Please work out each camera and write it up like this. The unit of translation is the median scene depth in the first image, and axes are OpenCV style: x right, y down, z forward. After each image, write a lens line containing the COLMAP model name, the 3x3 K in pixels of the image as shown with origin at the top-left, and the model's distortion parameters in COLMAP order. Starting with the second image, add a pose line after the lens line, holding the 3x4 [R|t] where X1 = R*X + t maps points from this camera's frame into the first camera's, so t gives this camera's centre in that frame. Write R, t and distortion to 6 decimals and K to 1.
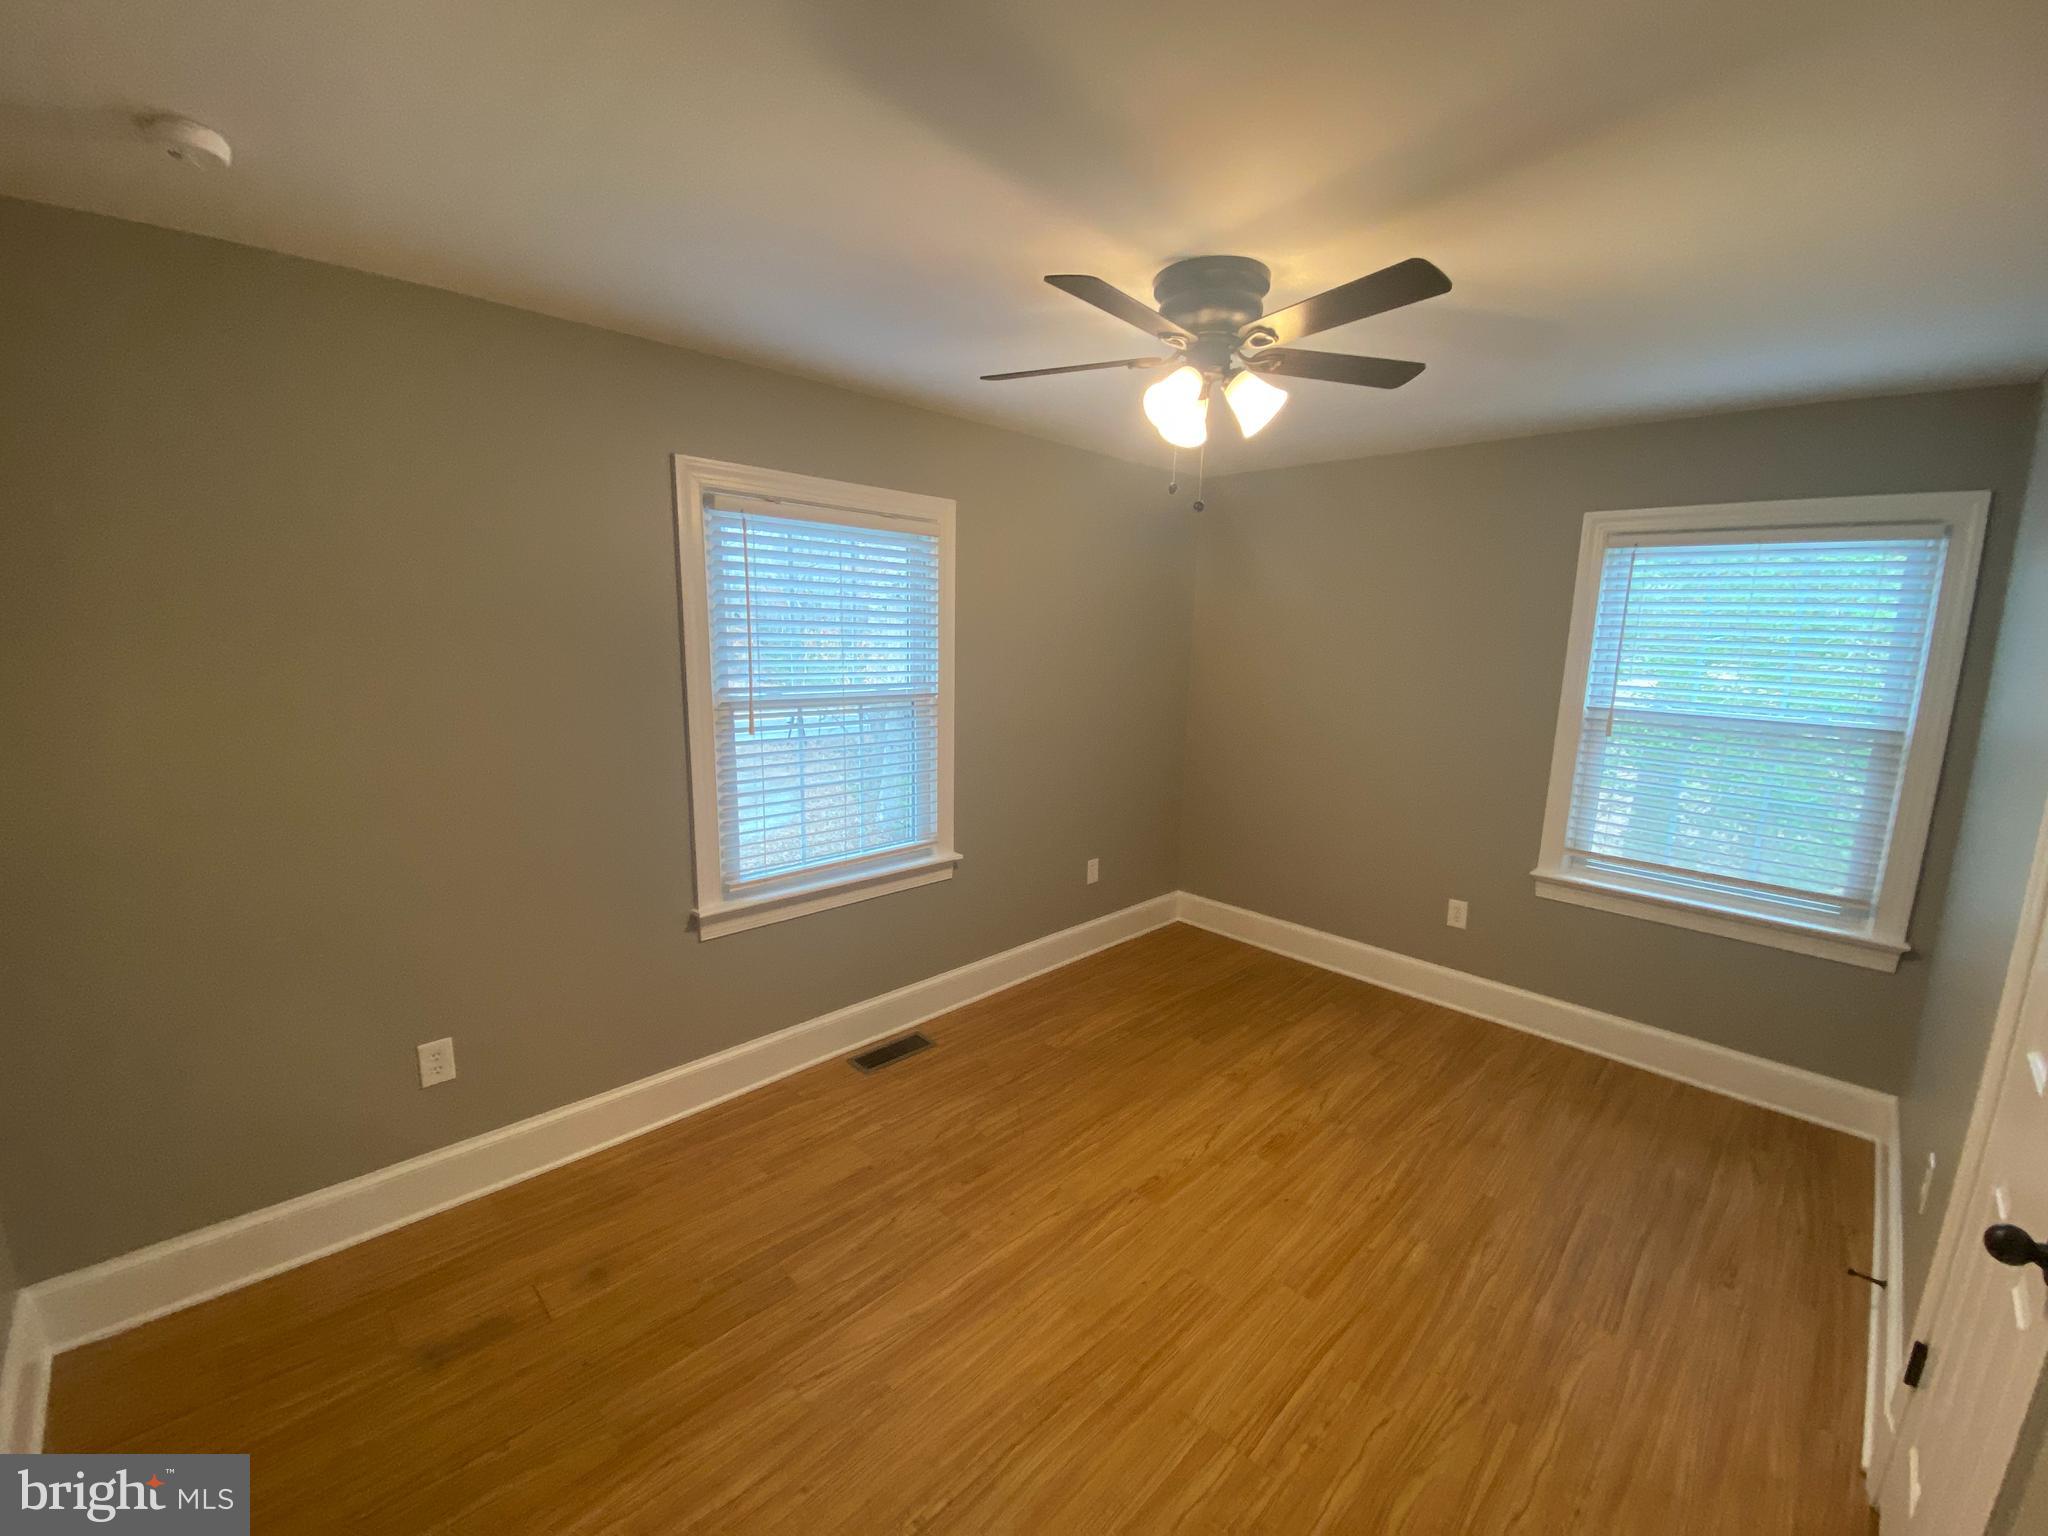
lens RADIAL K [[835.6, 0, 1024.4], [0, 835.6, 761.3], [0, 0, 1]] dist [0.037308, -0.024501]
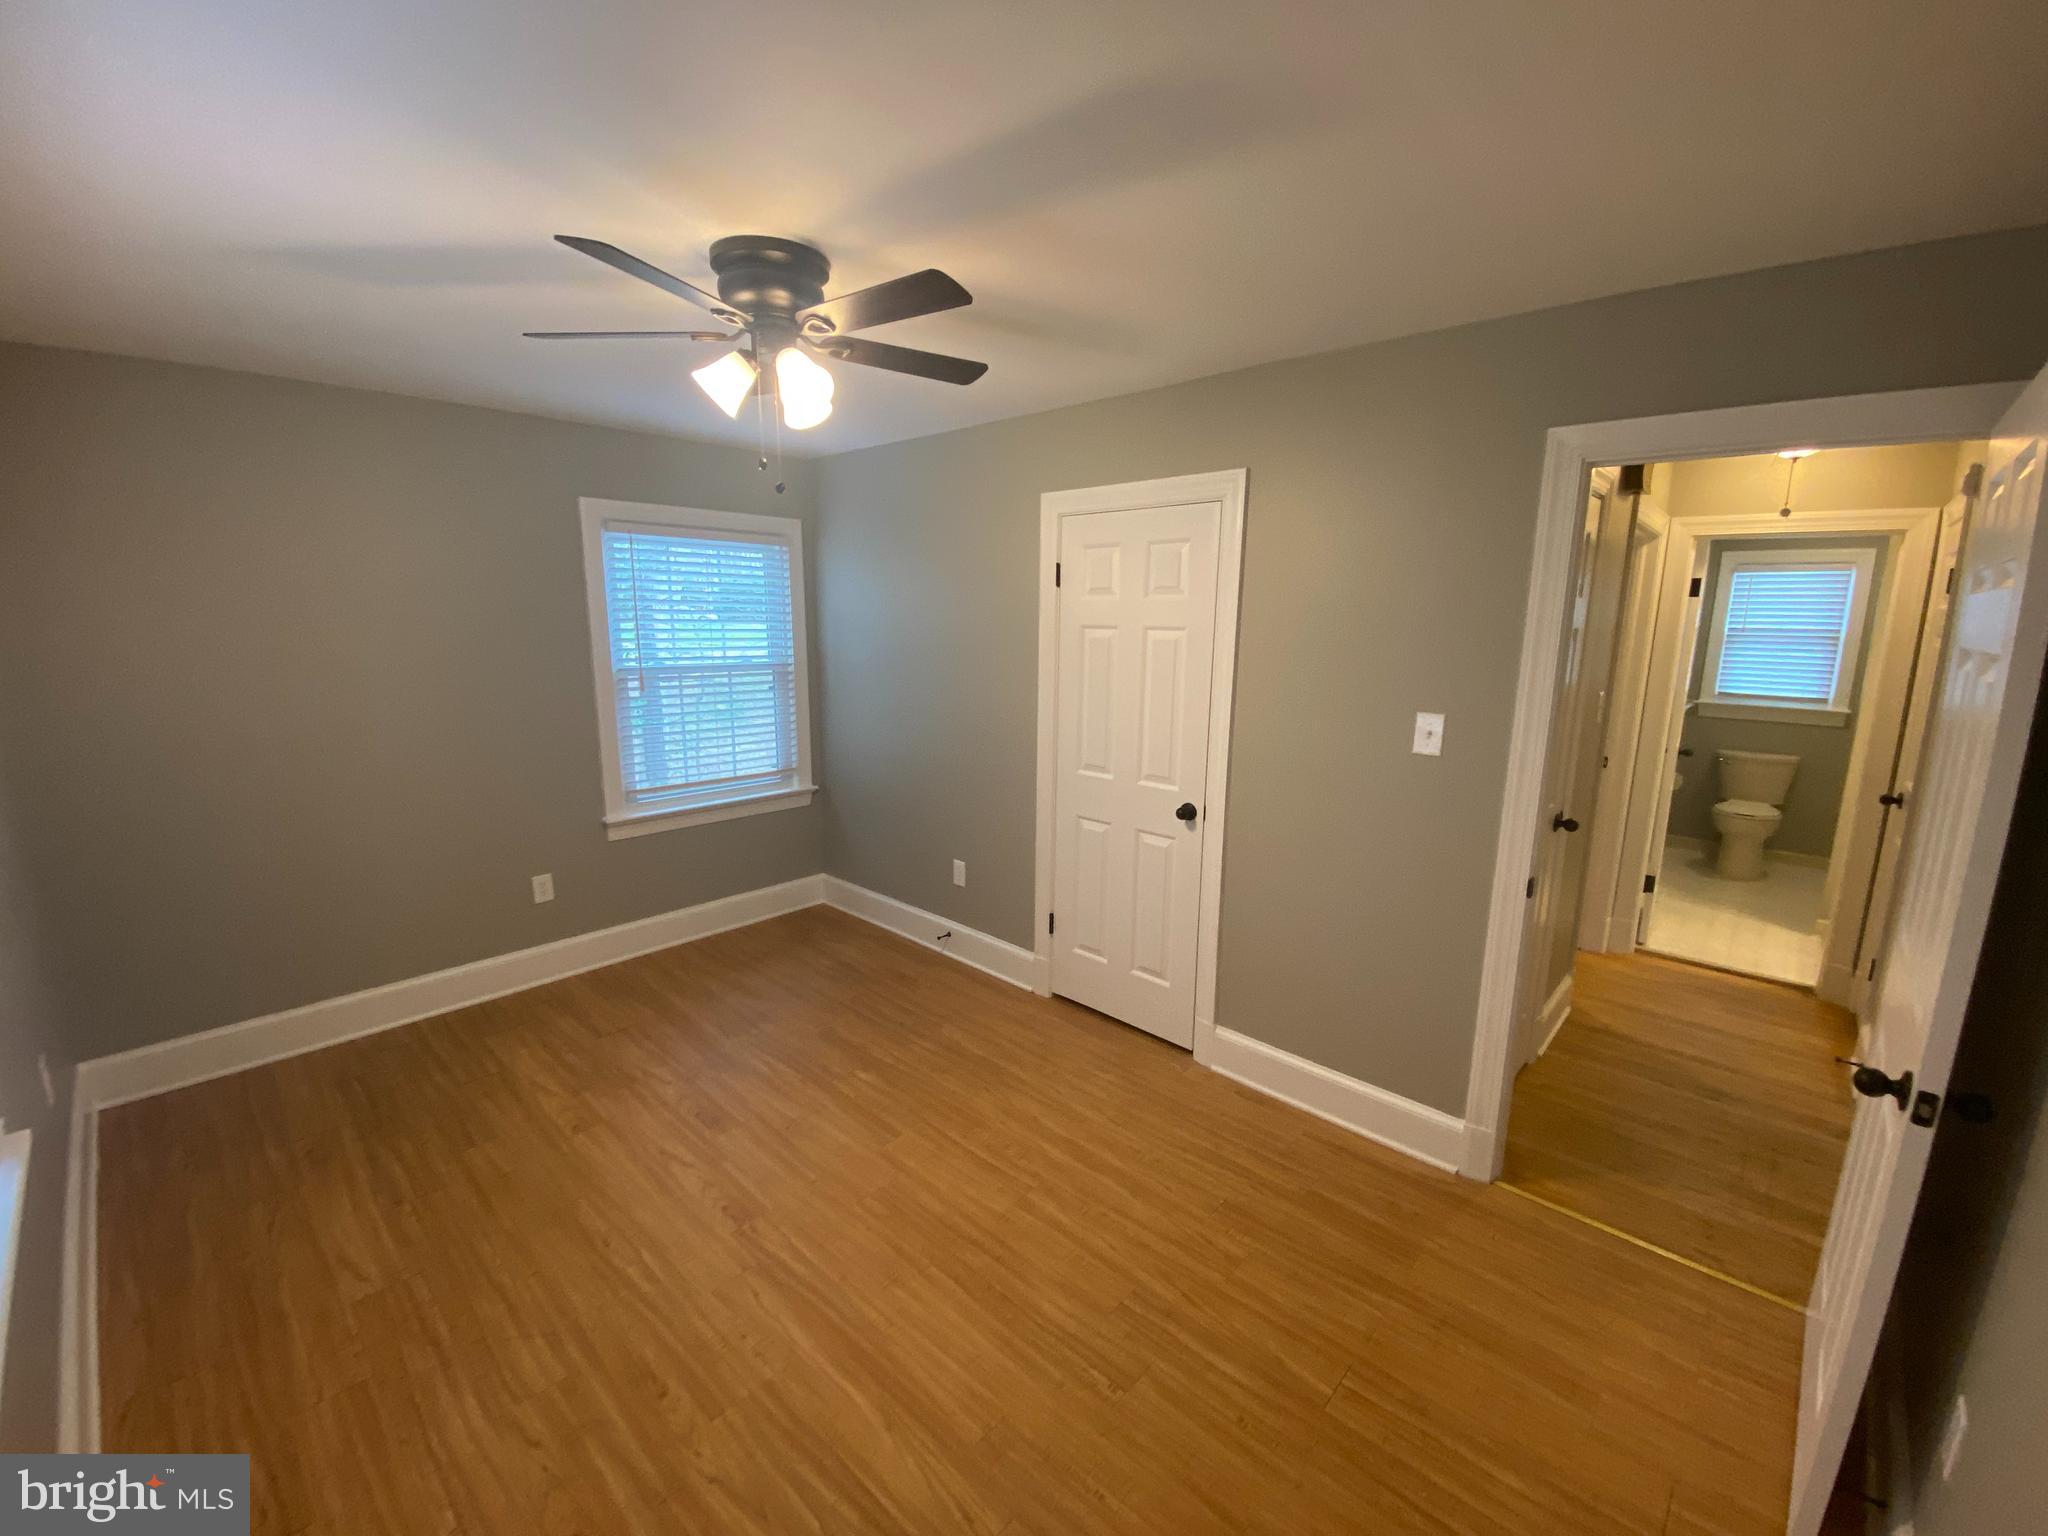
lens RADIAL K [[832.8, 0, 1029.0], [0, 832.8, 764.5], [0, 0, 1]] dist [0.038629, -0.033263]
pose [[-0.041064, -0.201878, 0.978550, -0.710858], [0.152712, 0.966601, 0.205821, -0.121936], [-0.987417, 0.157888, -0.008863, 0.651255]]
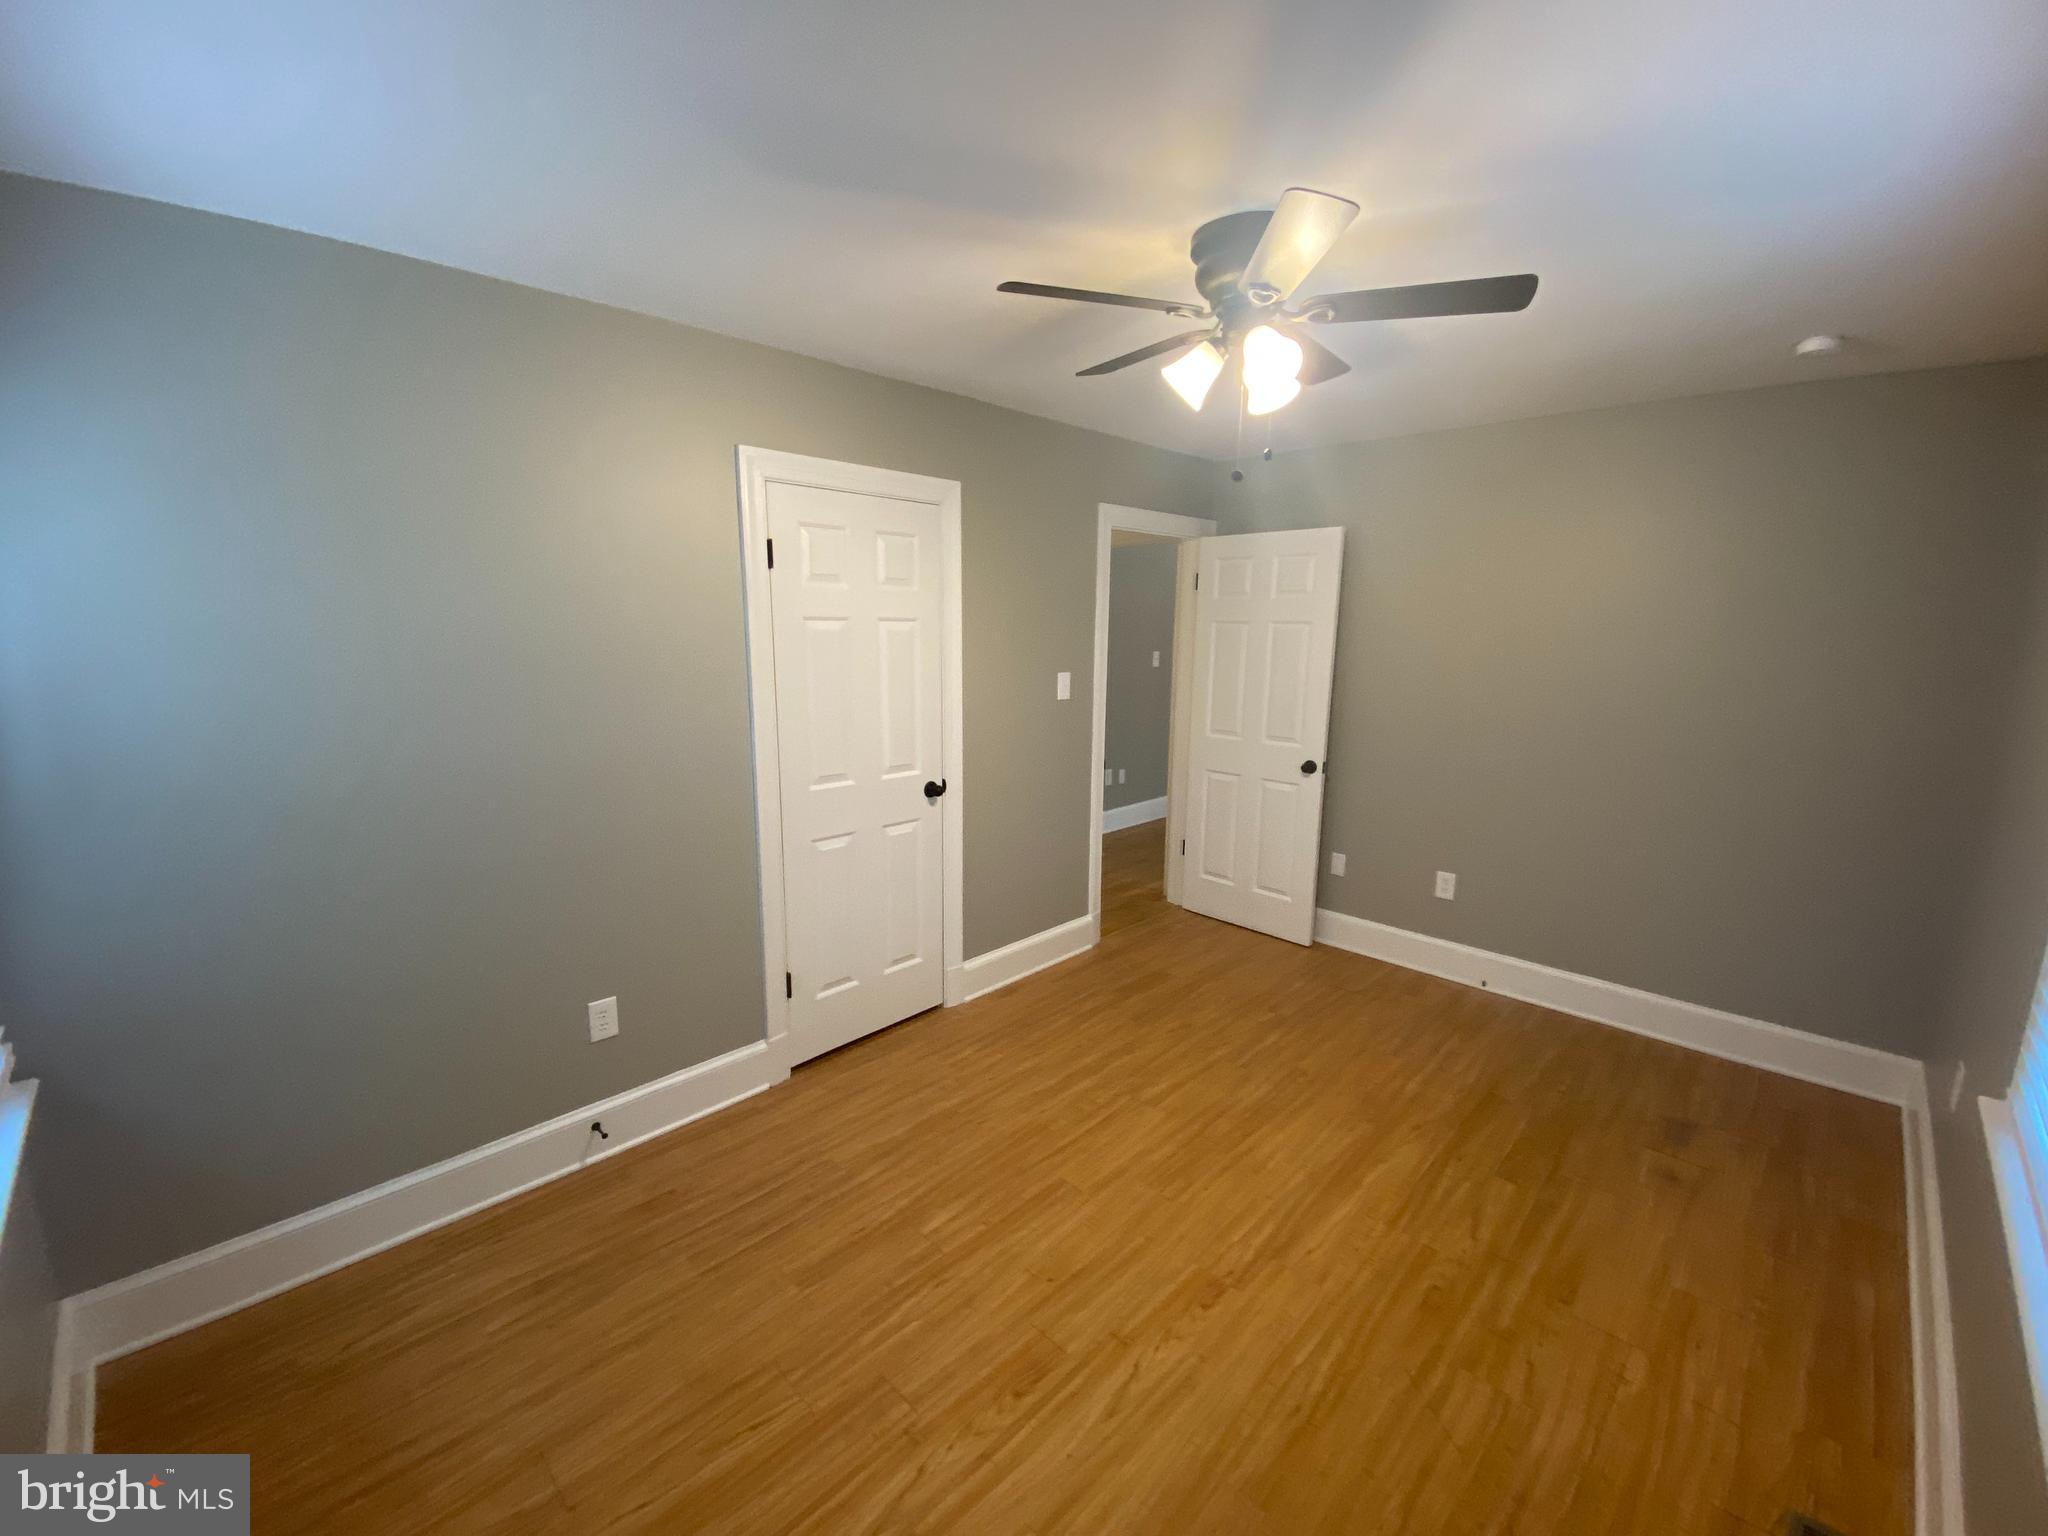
lens RADIAL K [[835.1, 0, 1027.3], [0, 835.1, 768.5], [0, 0, 1]] dist [0.036450, -0.028183]
pose [[-0.999232, -0.030394, -0.024712, 0.385117], [-0.036998, 0.939530, 0.340462, -0.258202], [0.012869, 0.341114, -0.939934, 1.689498]]
